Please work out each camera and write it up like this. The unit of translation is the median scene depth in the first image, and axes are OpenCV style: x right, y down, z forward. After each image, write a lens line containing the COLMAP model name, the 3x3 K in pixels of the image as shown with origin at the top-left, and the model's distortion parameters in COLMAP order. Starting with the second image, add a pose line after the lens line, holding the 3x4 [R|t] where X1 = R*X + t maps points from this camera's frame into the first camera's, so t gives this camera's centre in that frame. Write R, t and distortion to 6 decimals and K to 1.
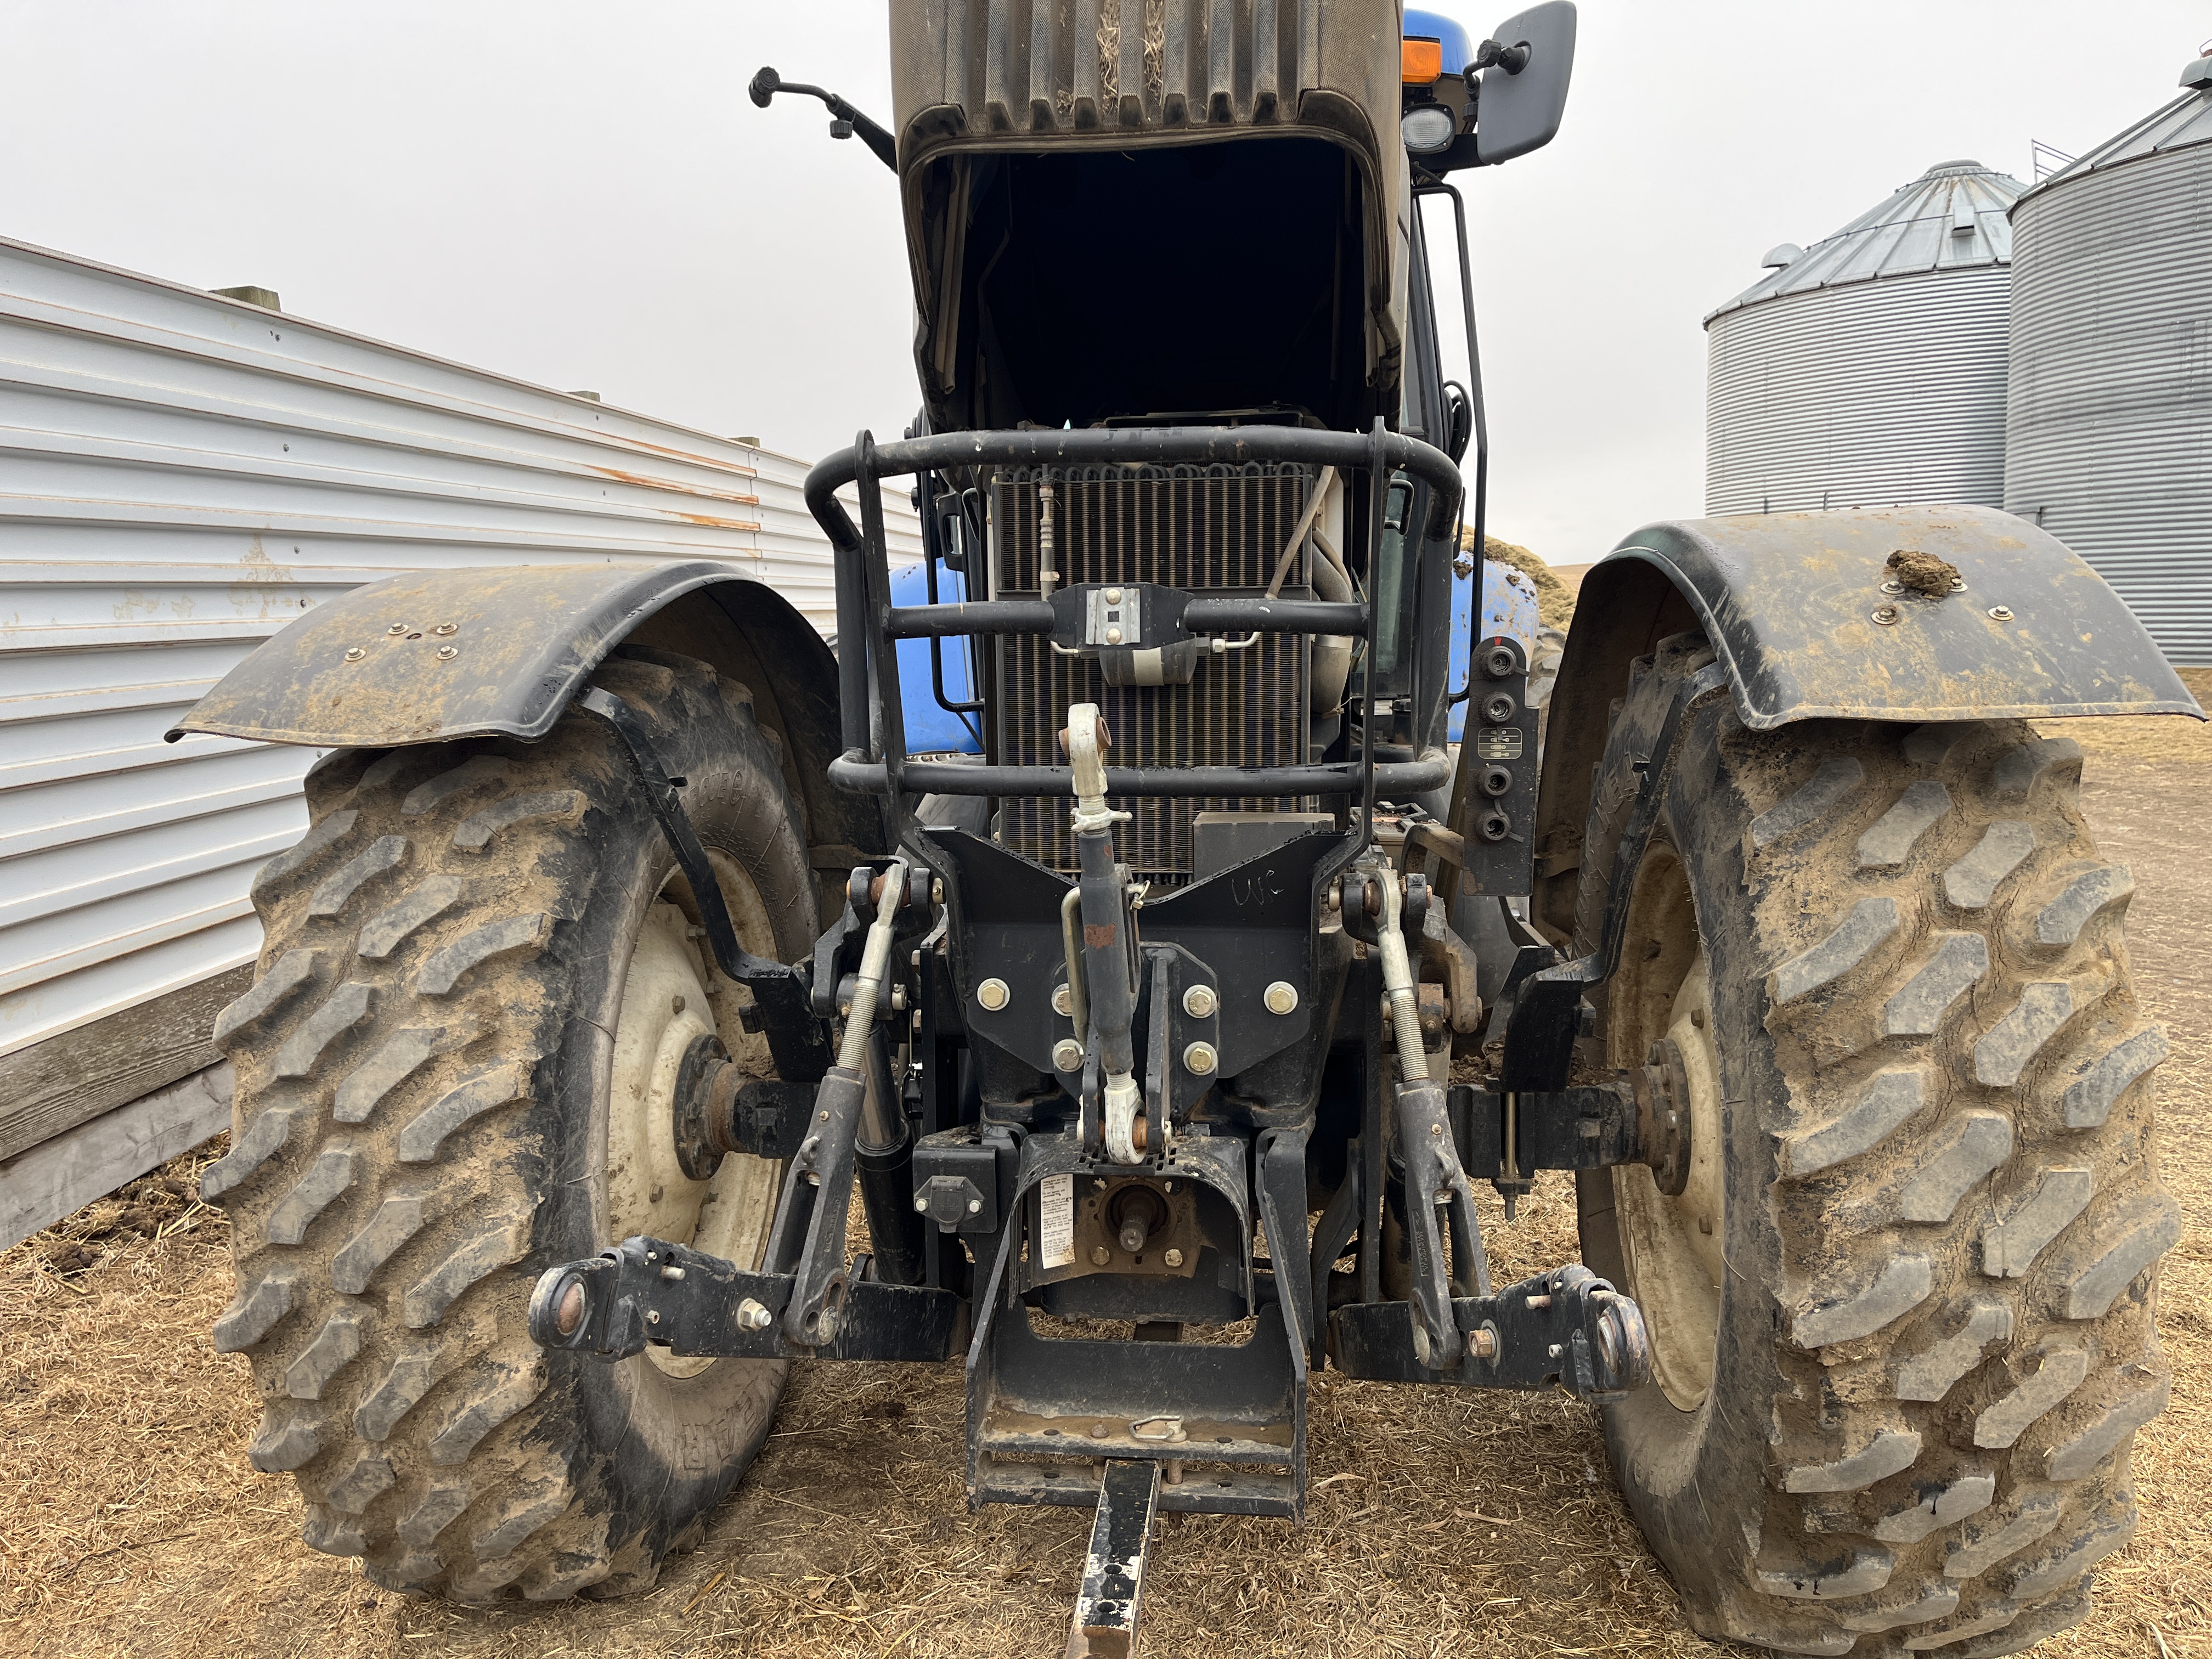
lens RADIAL K [[1680.7, 0, 1036.8], [0, 1680.7, 834.7], [0, 0, 1]] dist [0.091831, -0.106510]
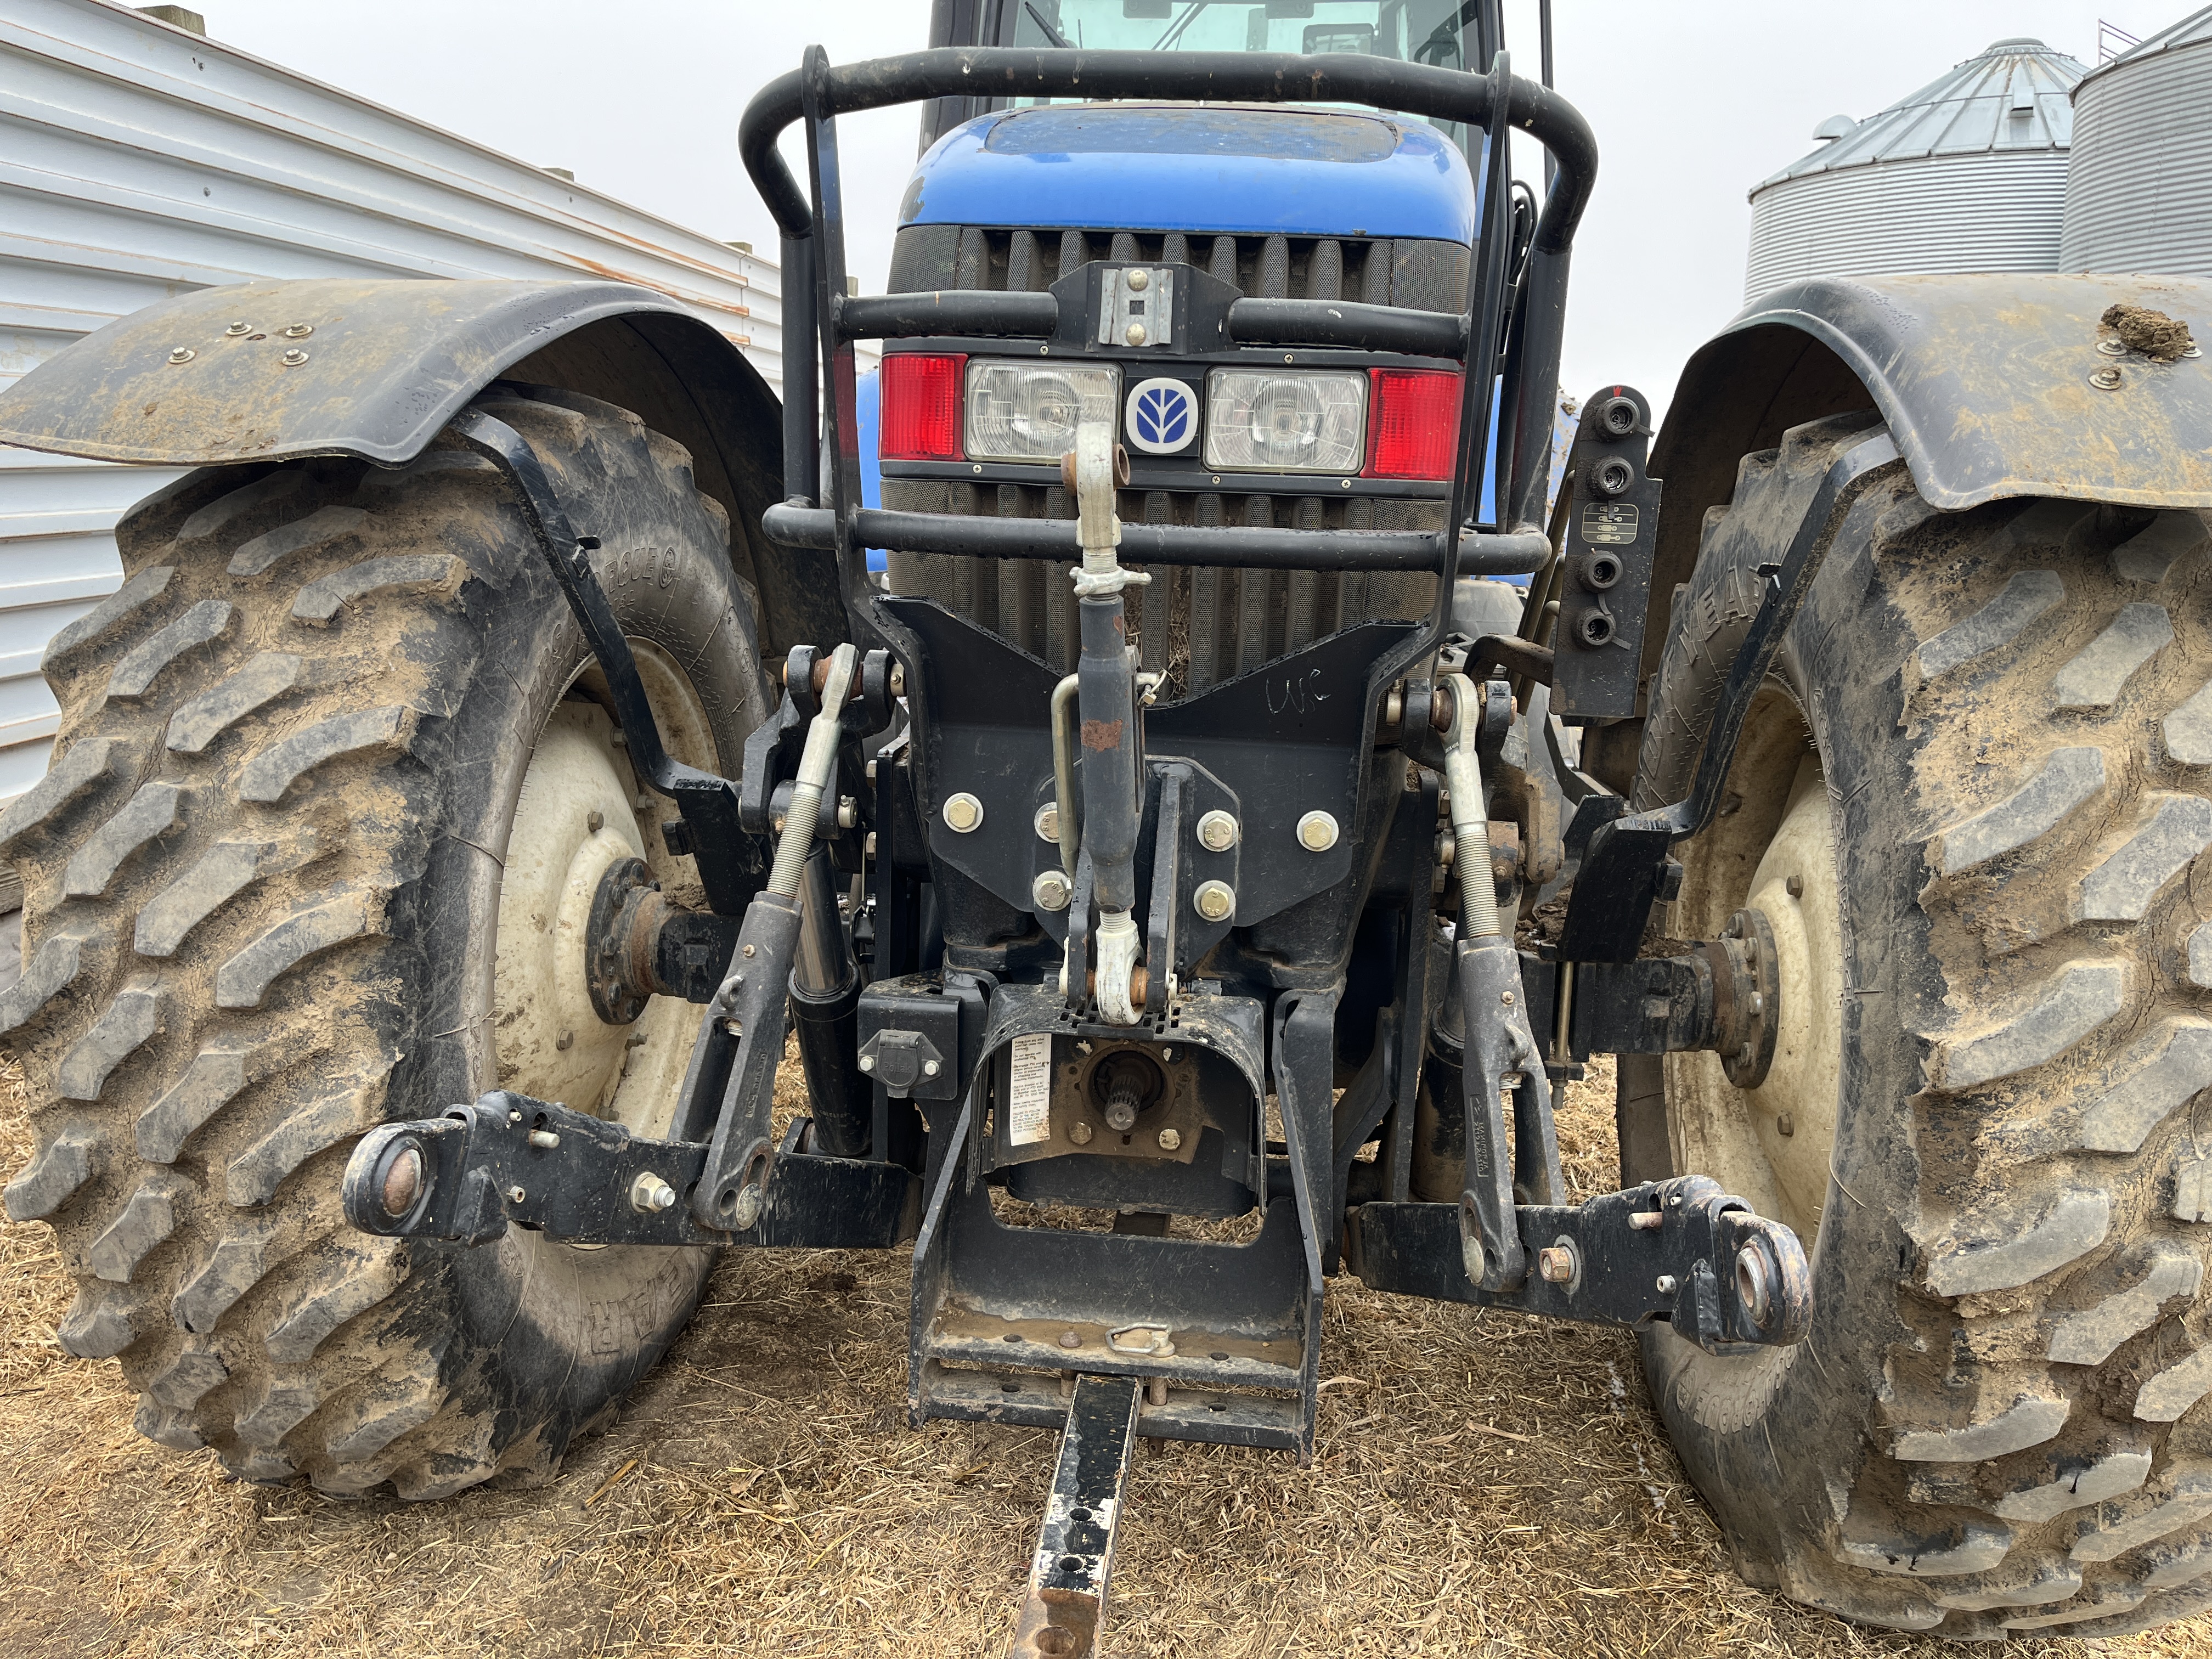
lens RADIAL K [[1677.7, 0, 1056.3], [0, 1677.7, 819.4], [0, 0, 1]] dist [0.111711, -0.141604]
pose [[0.999155, 0.036569, 0.018748, 0.004040], [-0.038216, 0.994581, 0.096683, 0.010448], [-0.015111, -0.097318, 0.995139, 0.193429]]
